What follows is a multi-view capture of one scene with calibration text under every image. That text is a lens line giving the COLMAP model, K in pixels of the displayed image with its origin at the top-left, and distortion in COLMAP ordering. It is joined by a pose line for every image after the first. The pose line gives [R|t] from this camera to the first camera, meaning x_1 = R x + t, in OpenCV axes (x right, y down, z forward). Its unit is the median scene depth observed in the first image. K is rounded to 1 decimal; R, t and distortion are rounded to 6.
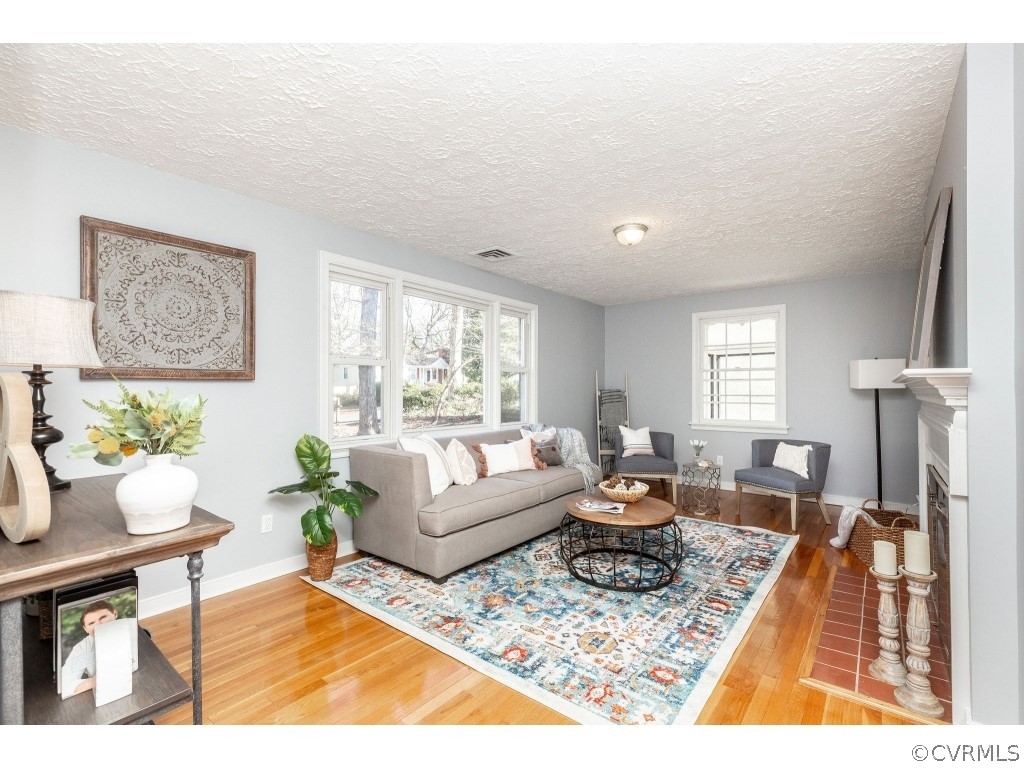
lens RADIAL K [[470.8, 0, 516.0], [0, 470.8, 387.6], [0, 0, 1]] dist [0.011199, -0.000191]
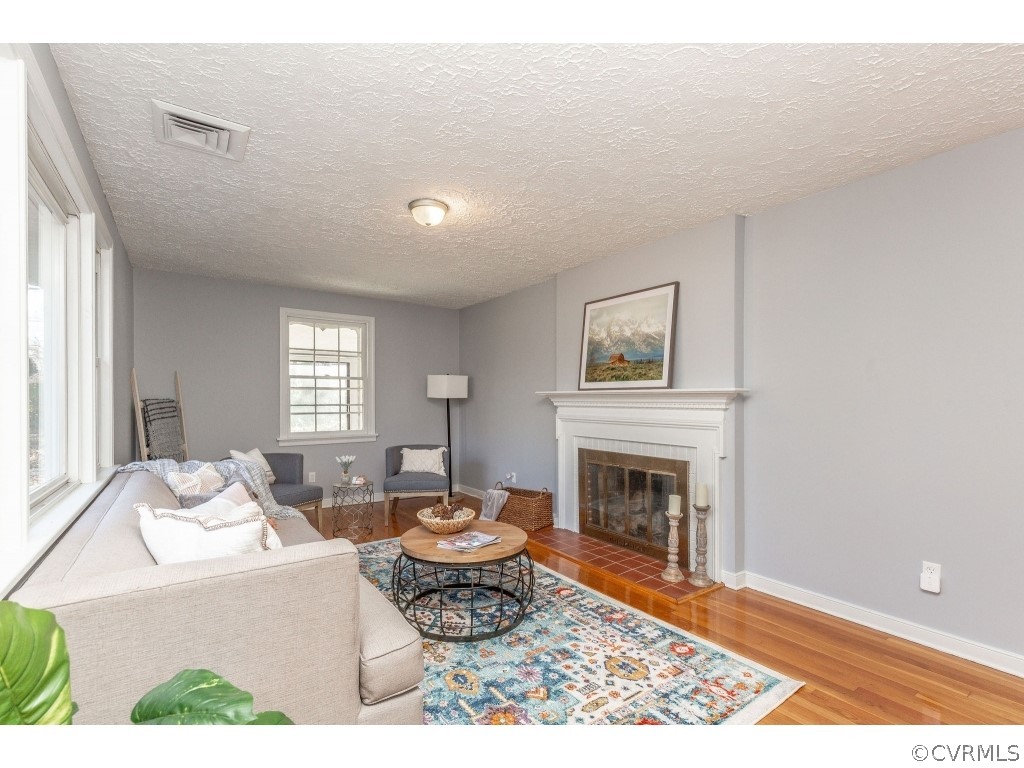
lens RADIAL K [[470.8, 0, 516.0], [0, 470.8, 387.6], [0, 0, 1]] dist [0.011199, -0.000191]
pose [[0.280888, 0.027155, 0.959356, -0.585428], [-0.003453, 0.999622, -0.027284, 0.011667], [-0.959734, 0.004351, 0.280875, 0.695127]]
